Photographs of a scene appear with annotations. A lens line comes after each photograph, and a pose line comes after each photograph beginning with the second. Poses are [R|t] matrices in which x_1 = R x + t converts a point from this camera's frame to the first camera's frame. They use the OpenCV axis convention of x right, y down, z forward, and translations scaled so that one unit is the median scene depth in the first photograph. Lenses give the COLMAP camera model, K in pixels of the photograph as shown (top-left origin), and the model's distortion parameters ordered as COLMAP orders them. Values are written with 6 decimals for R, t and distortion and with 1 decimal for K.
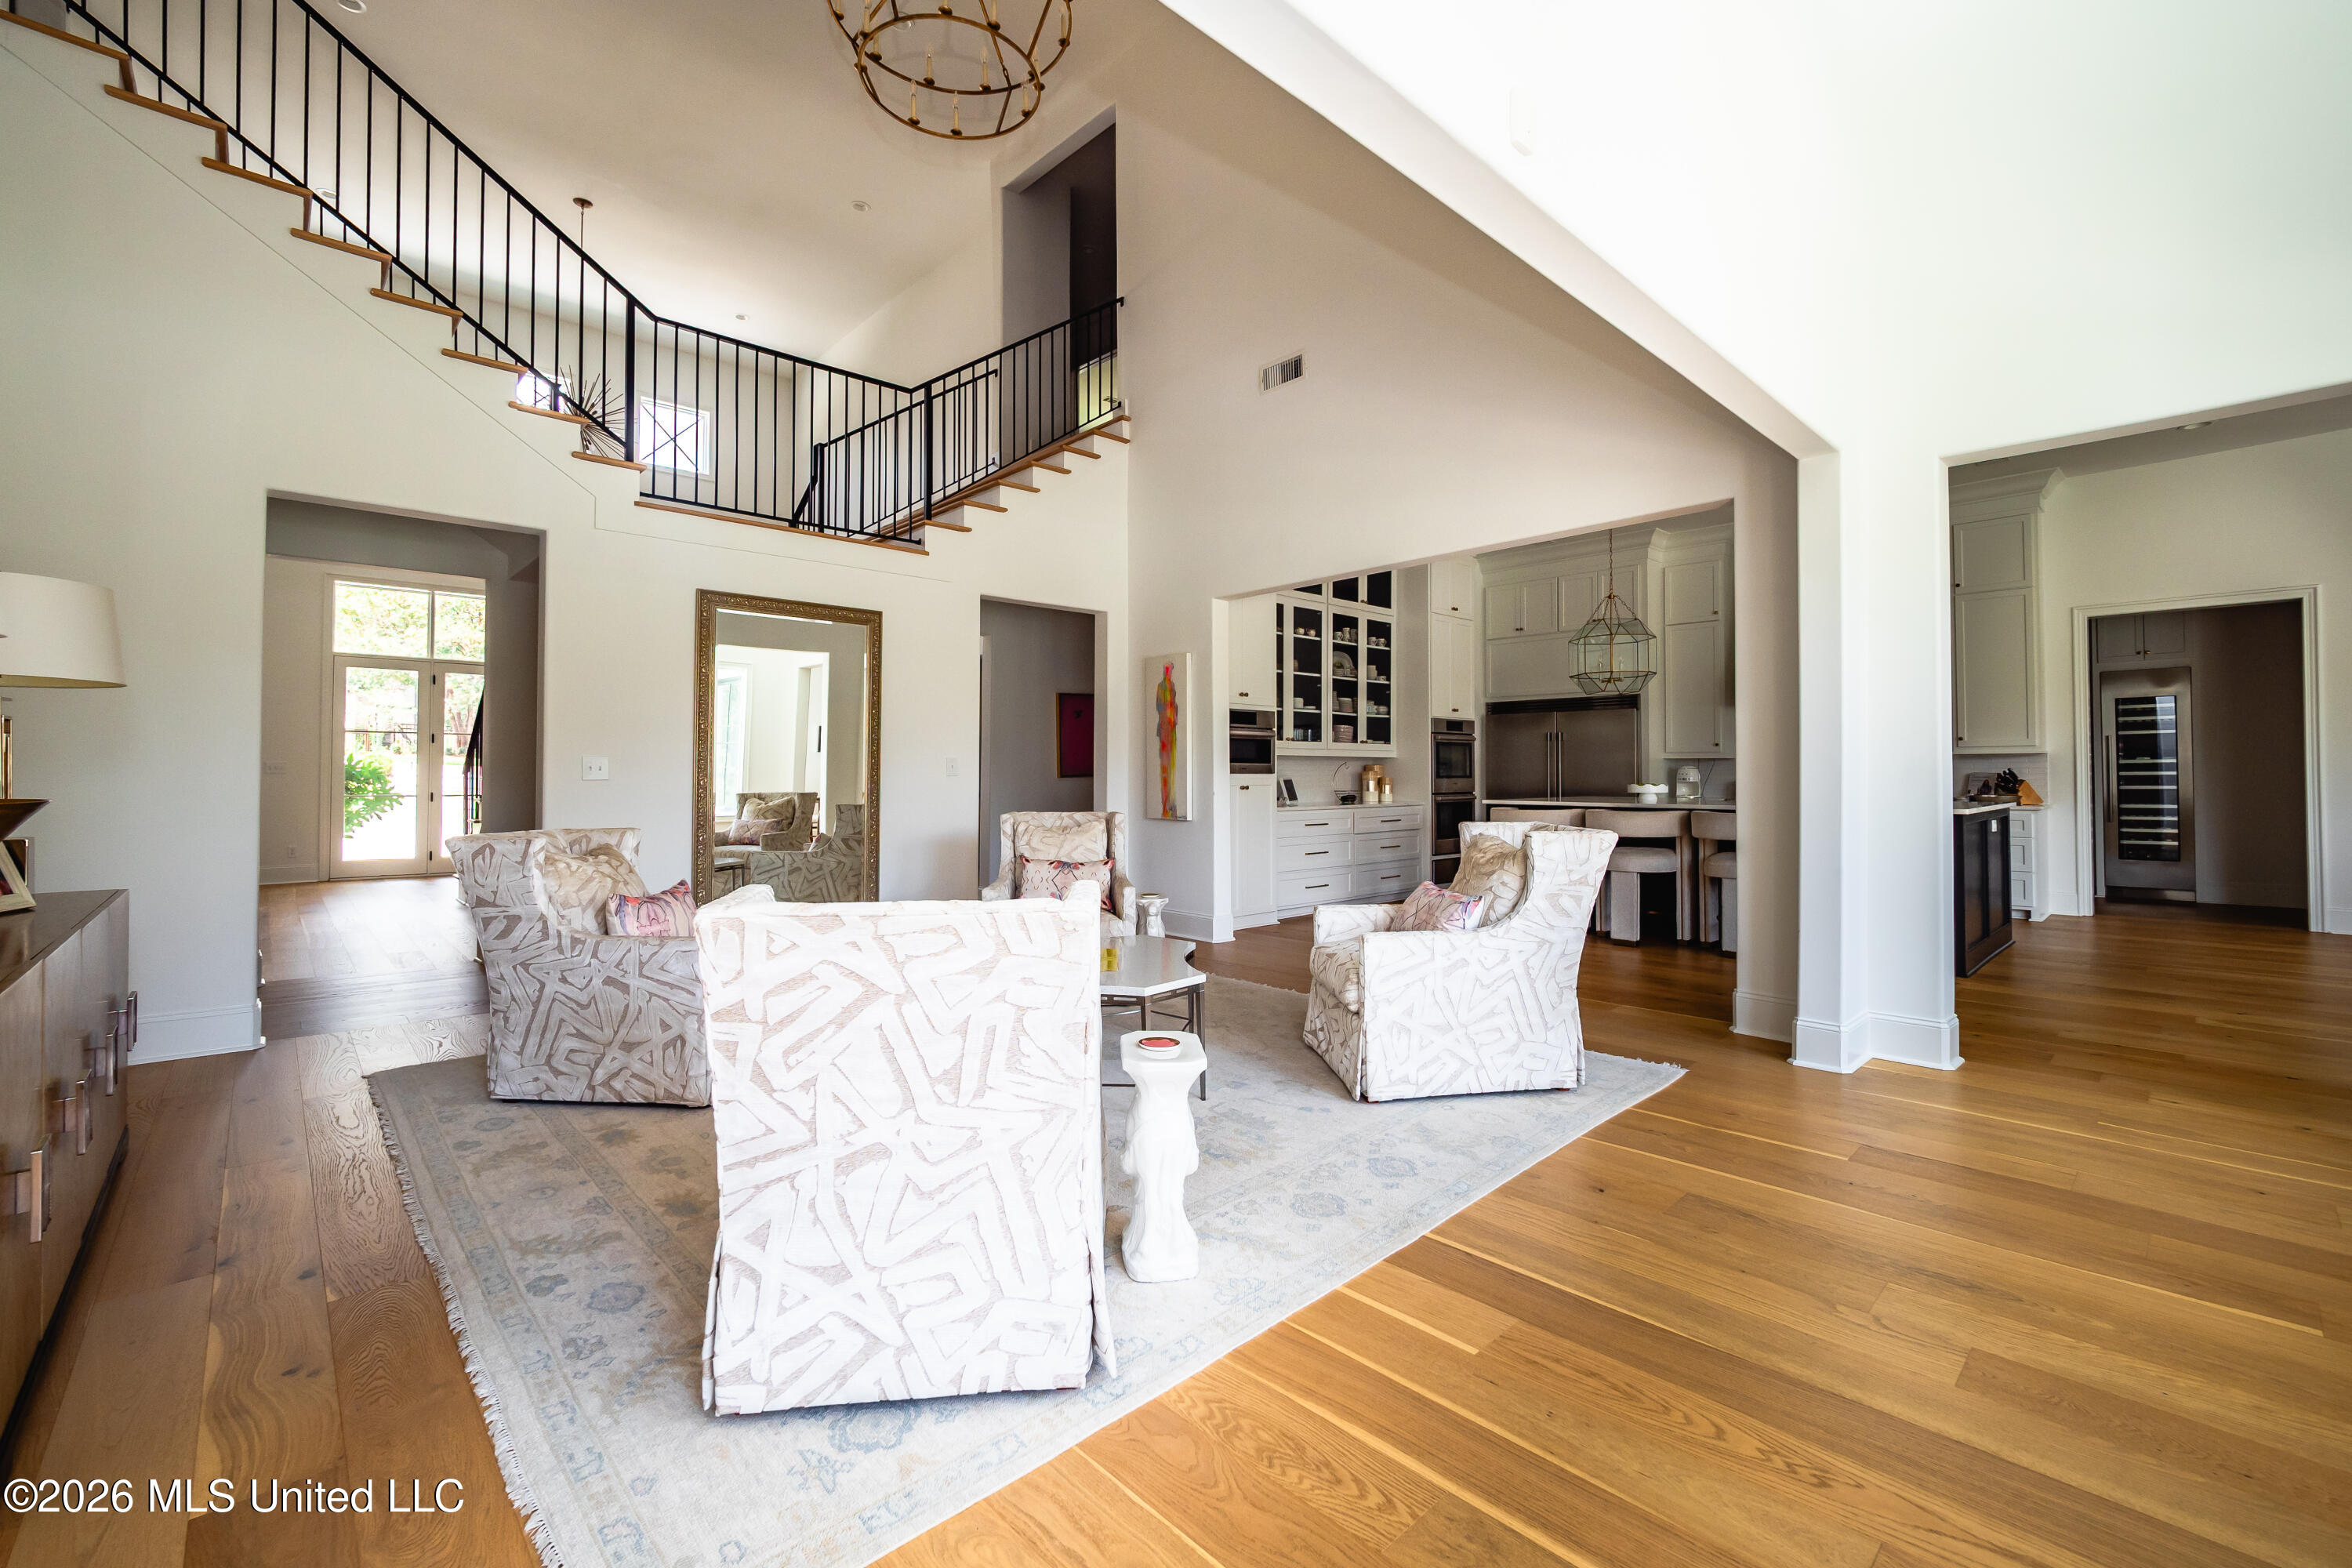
lens RADIAL K [[1023.1, 0, 1195.3], [0, 1023.1, 782.1], [0, 0, 1]] dist [-0.001234, -0.000182]
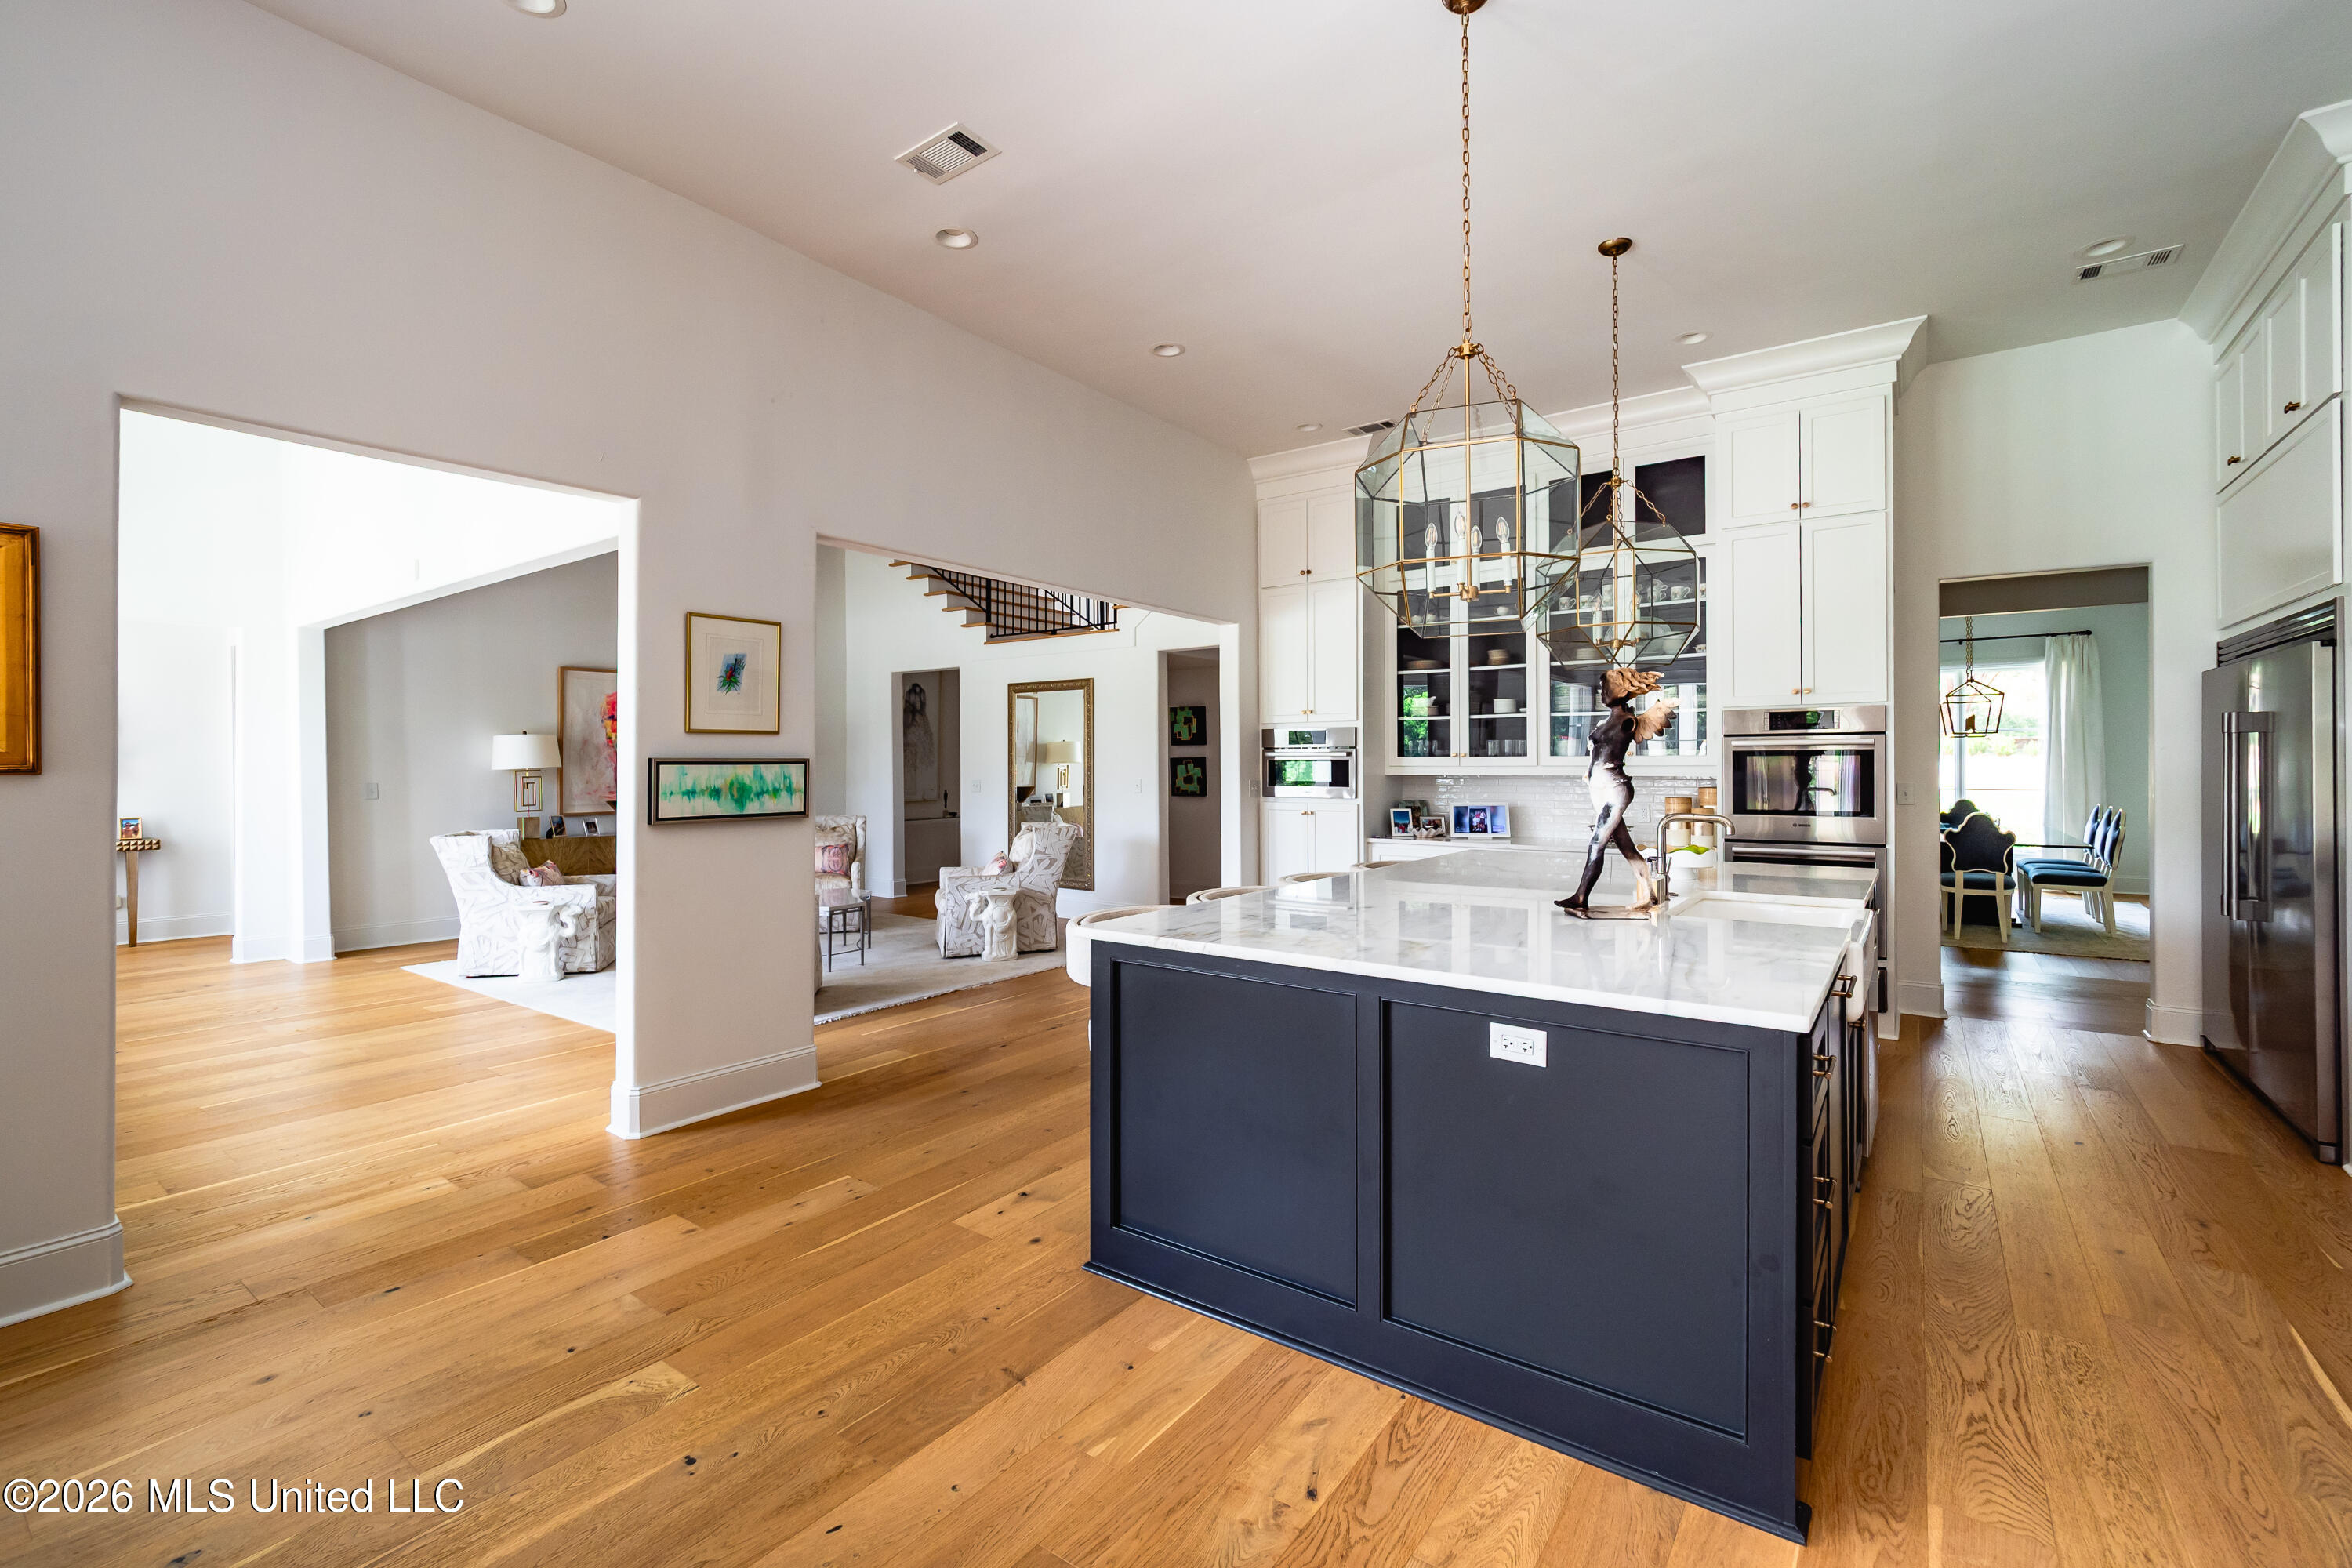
lens RADIAL K [[1023.1, 0, 1195.3], [0, 1023.1, 782.1], [0, 0, 1]] dist [-0.001234, -0.000182]
pose [[0.220783, 0.009589, -0.975276, 0.796840], [0.007775, 0.999903, 0.011592, -0.033609], [0.975292, -0.010142, 0.220686, 0.644873]]
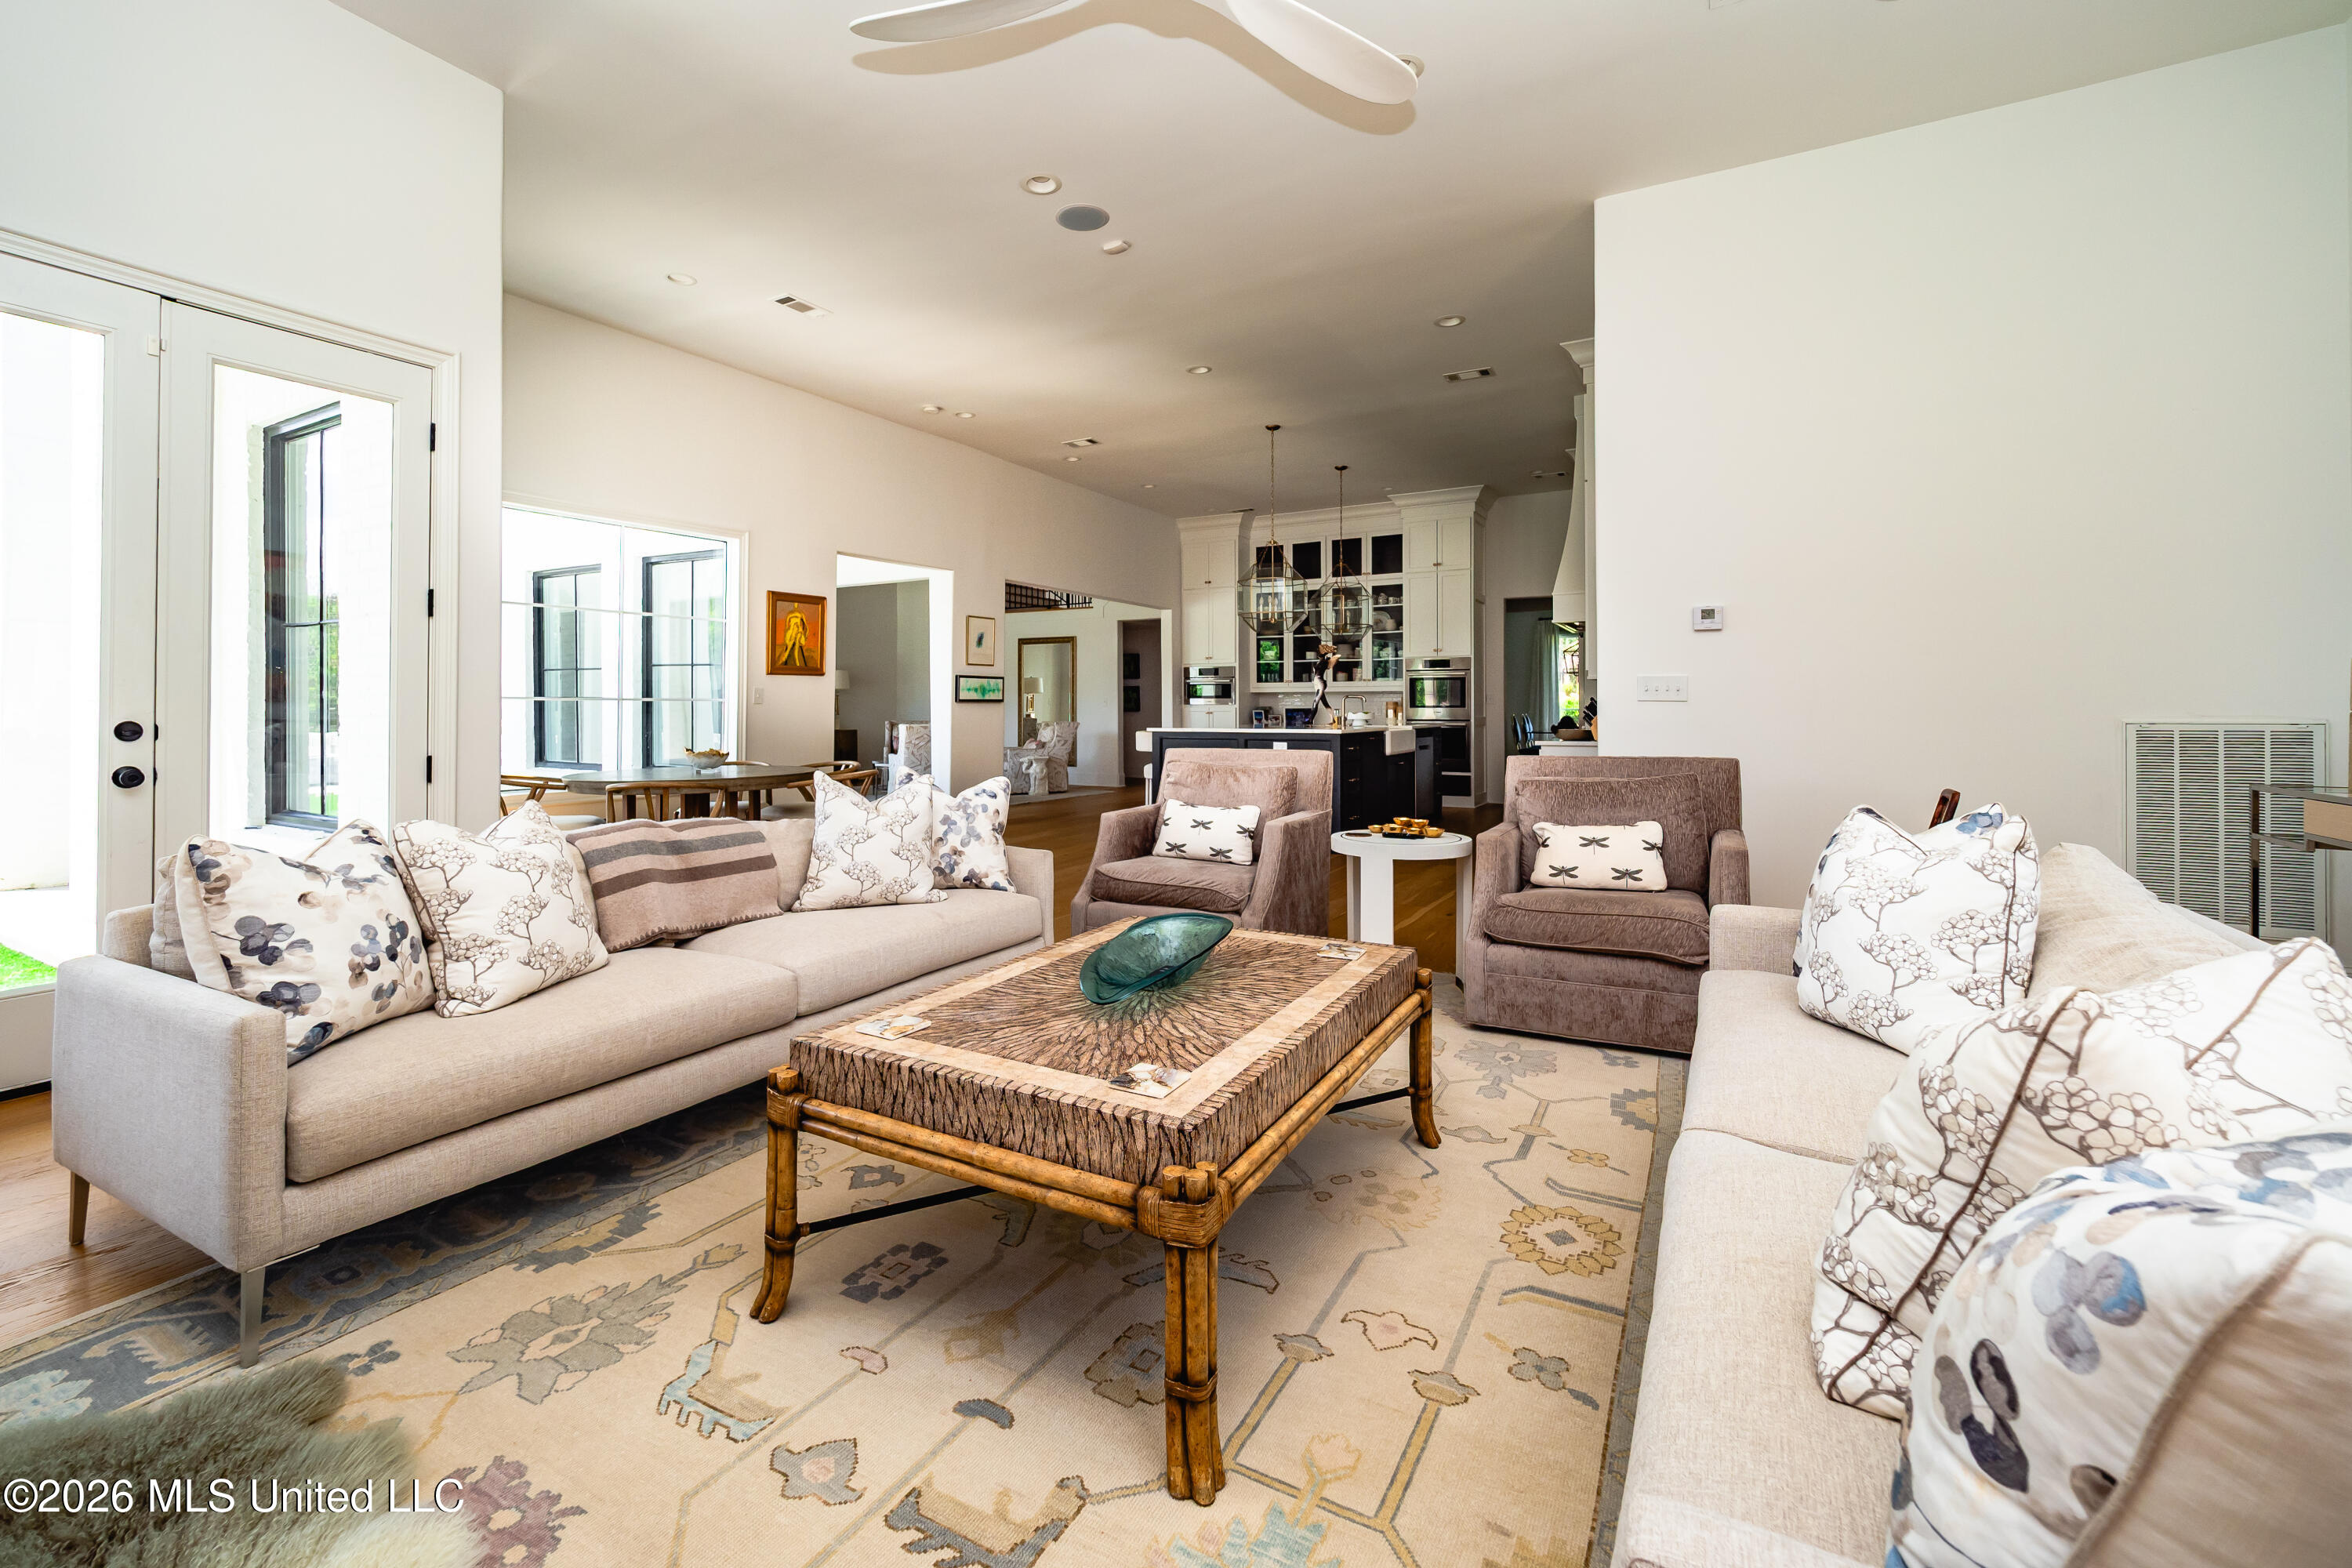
lens RADIAL K [[1023.1, 0, 1195.3], [0, 1023.1, 782.1], [0, 0, 1]] dist [-0.001234, -0.000182]
pose [[0.340179, 0.059832, -0.938455, 1.439179], [0.006805, 0.997791, 0.066081, 0.003388], [0.940336, -0.028865, 0.339021, 0.377577]]
